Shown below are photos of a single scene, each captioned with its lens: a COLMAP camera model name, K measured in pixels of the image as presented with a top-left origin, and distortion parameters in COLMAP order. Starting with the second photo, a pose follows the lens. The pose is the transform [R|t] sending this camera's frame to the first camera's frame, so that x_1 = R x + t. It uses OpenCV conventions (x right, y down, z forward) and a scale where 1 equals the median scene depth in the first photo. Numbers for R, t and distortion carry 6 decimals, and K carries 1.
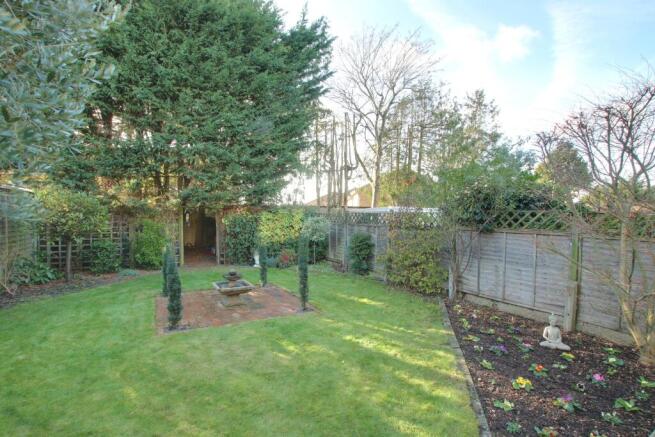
lens RADIAL K [[303.3, 0, 327.4], [0, 303.3, 219.9], [0, 0, 1]] dist [-0.013734, 0.000037]
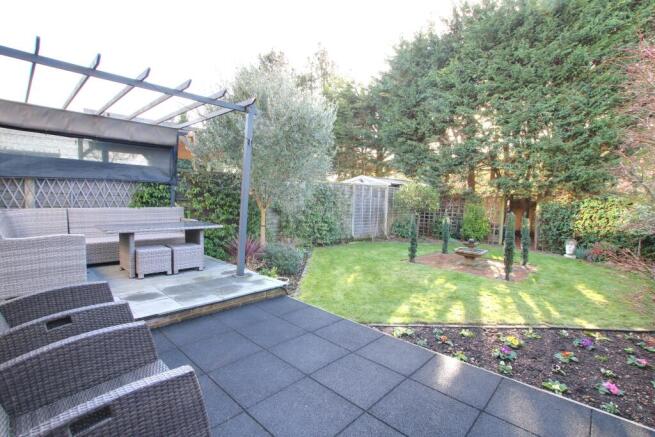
lens RADIAL K [[303.3, 0, 327.9], [0, 303.3, 218.8], [0, 0, 1]] dist [-0.013734, 0.000037]
pose [[0.320274, 0.062999, -0.945228, 0.473098], [-0.036809, 0.997860, 0.054035, 0.015763], [0.946609, 0.017487, 0.321908, -0.013250]]
